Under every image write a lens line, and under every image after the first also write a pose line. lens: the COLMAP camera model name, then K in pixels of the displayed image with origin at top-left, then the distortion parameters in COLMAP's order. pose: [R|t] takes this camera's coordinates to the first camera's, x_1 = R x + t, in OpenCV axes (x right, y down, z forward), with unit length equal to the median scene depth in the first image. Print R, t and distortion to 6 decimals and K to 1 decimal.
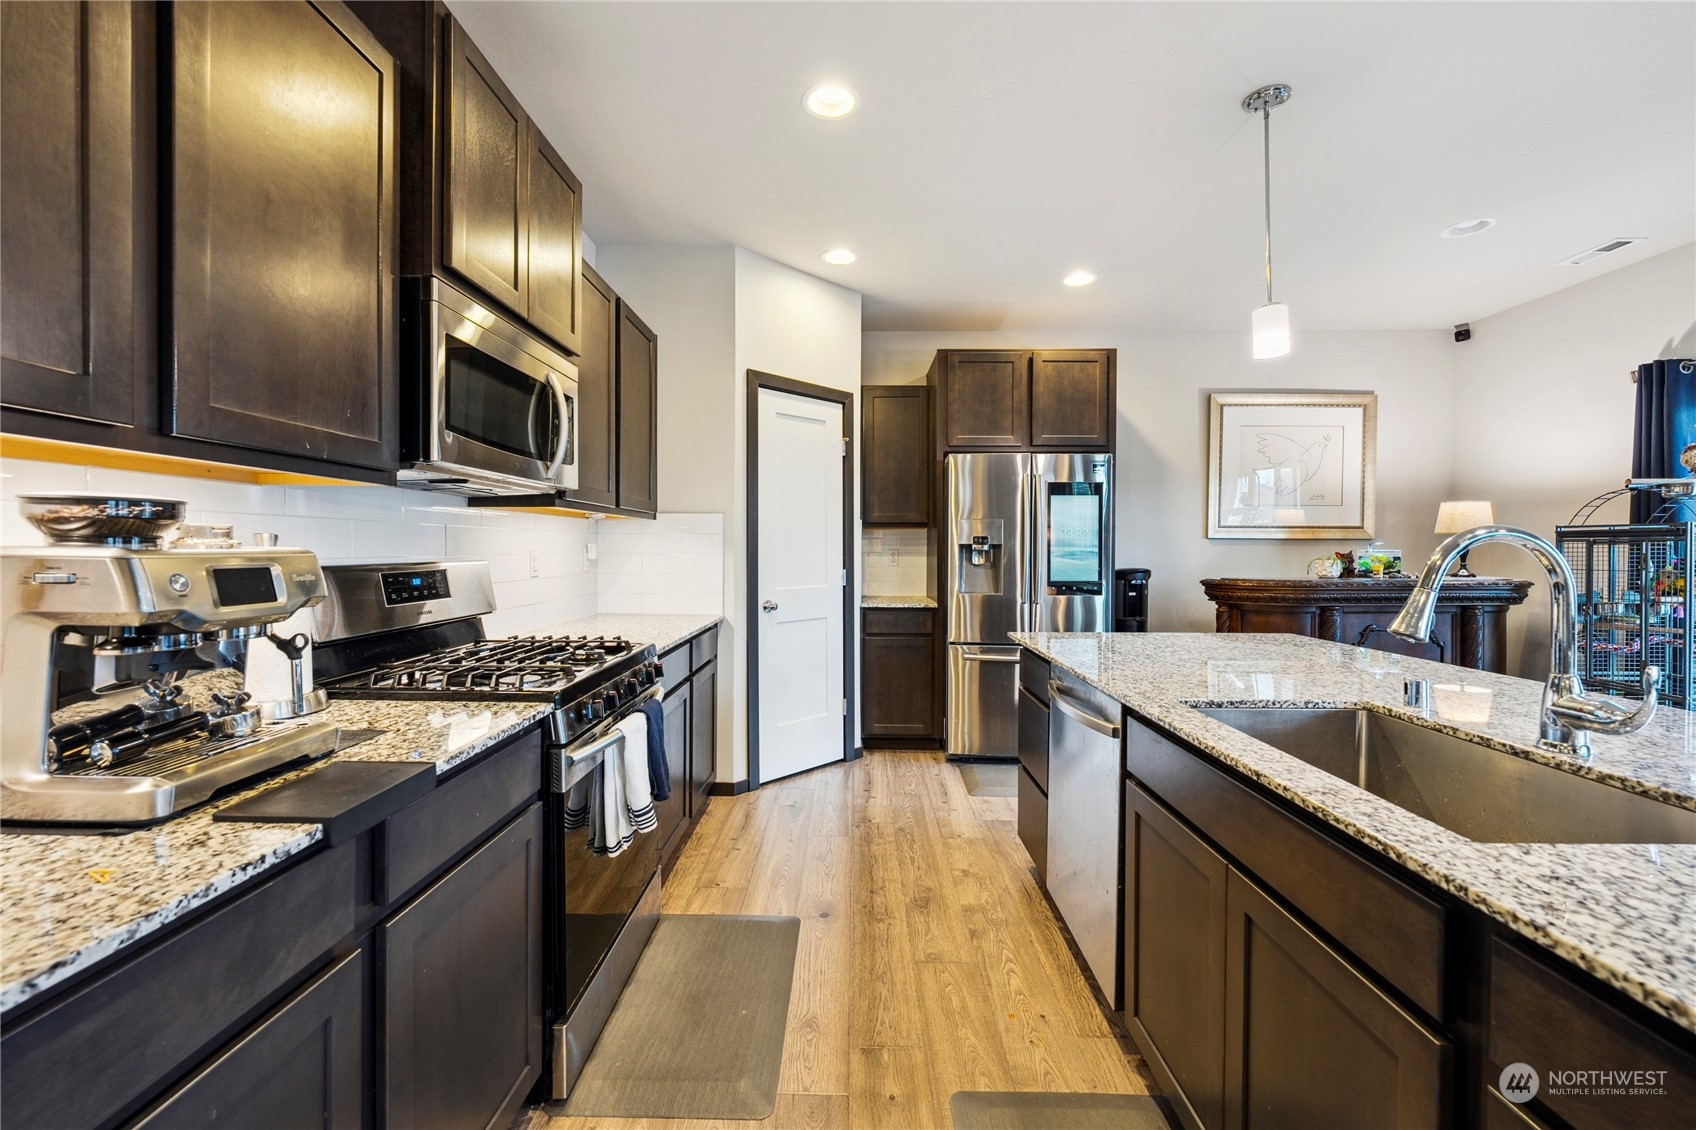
lens RADIAL K [[702.5, 0, 828.9], [0, 702.5, 557.9], [0, 0, 1]] dist [0.001281, -0.000410]
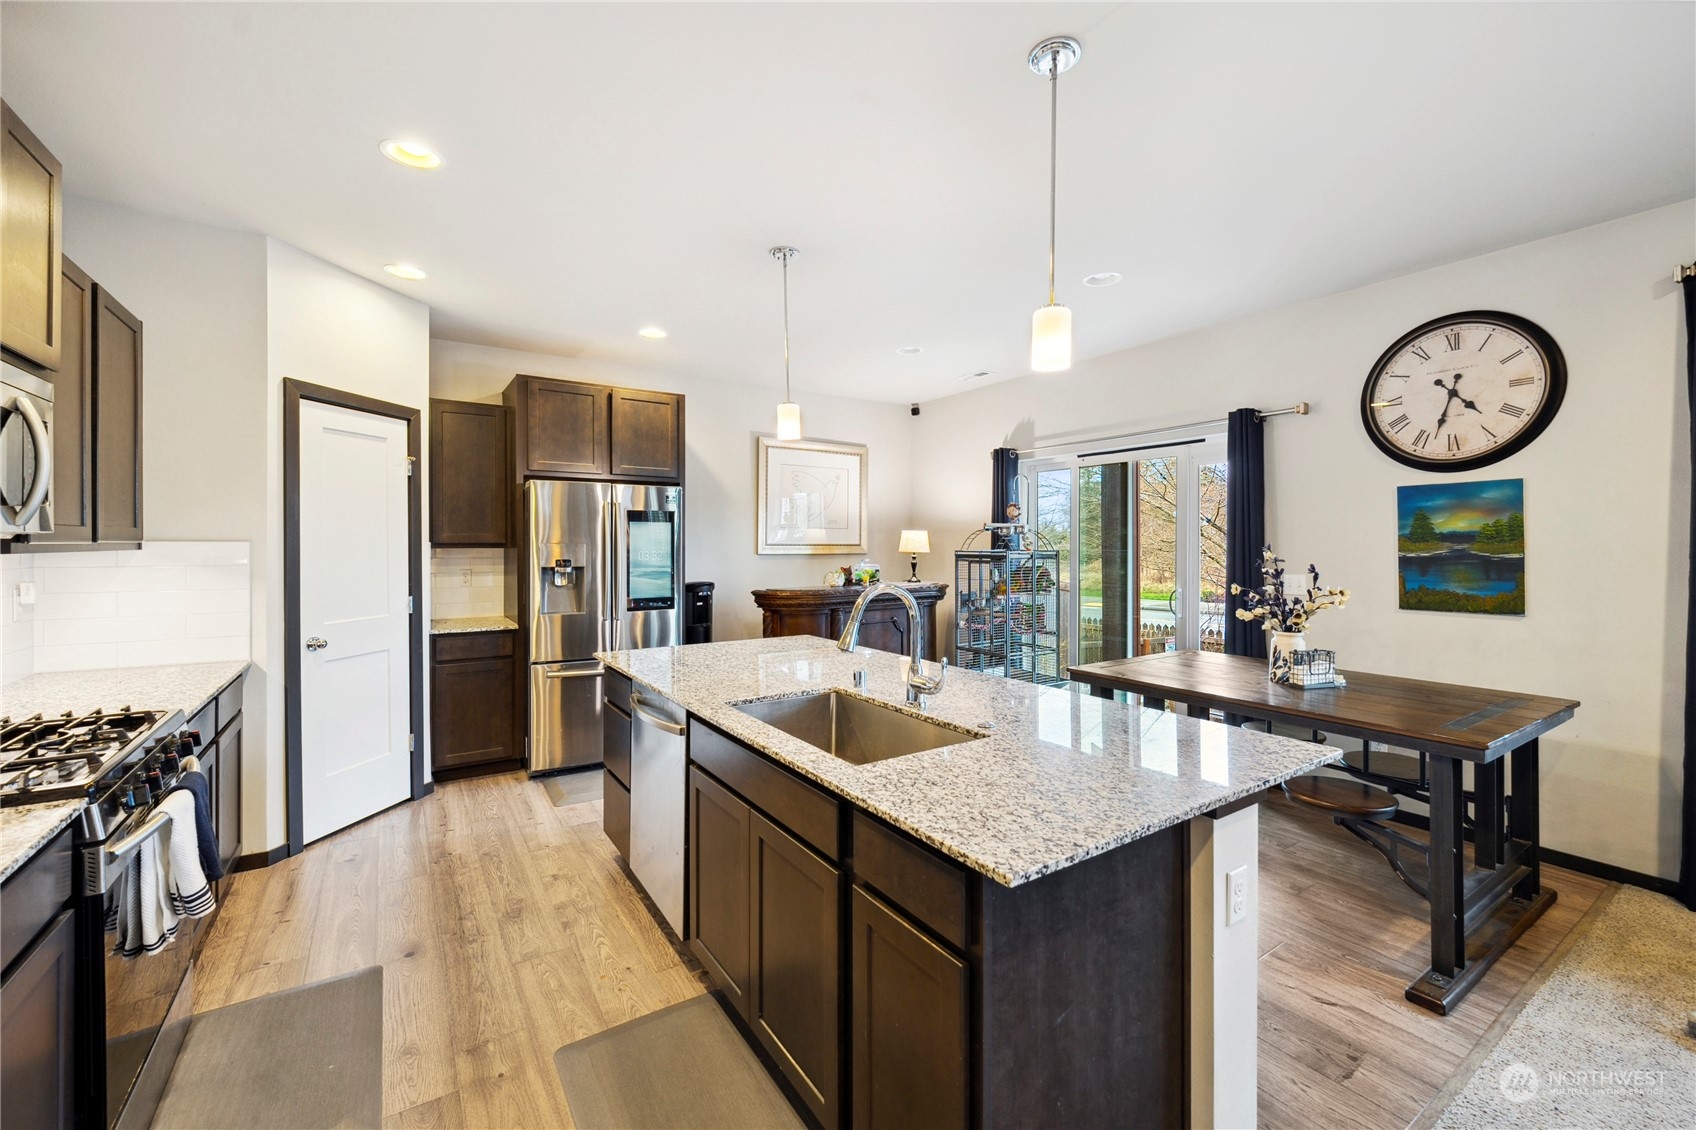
lens RADIAL K [[694.8, 0, 853.3], [0, 694.8, 550.3], [0, 0, 1]] dist [0.000225, -0.000181]
pose [[0.813553, -0.003493, 0.581480, -0.054622], [0.009557, 0.999927, -0.007365, -0.048677], [-0.581412, 0.011549, 0.813528, -0.156096]]
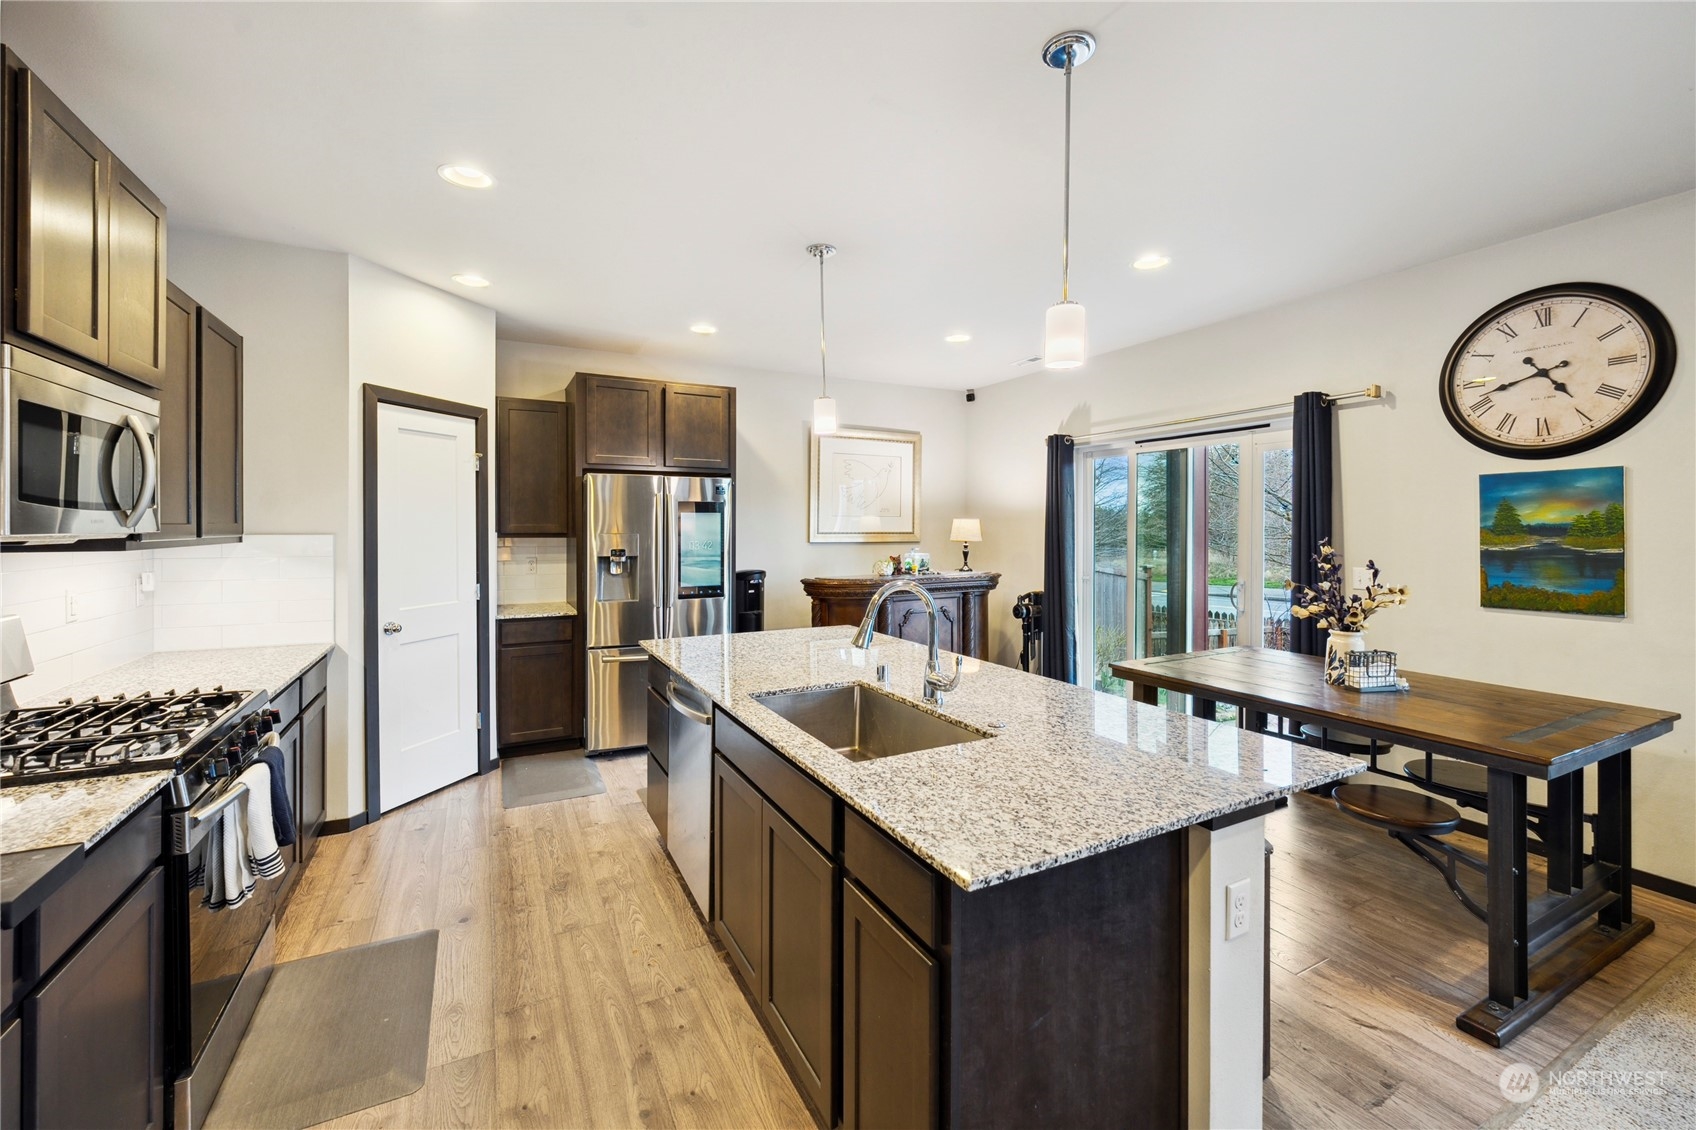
lens RADIAL K [[698.1, 0, 850.3], [0, 698.1, 536.1], [0, 0, 1]] dist [0.000699, -0.000131]
pose [[0.867268, -0.003455, 0.497830, -0.019831], [0.007453, 0.999954, -0.006042, -0.062624], [-0.497787, 0.008951, 0.867253, -0.199382]]
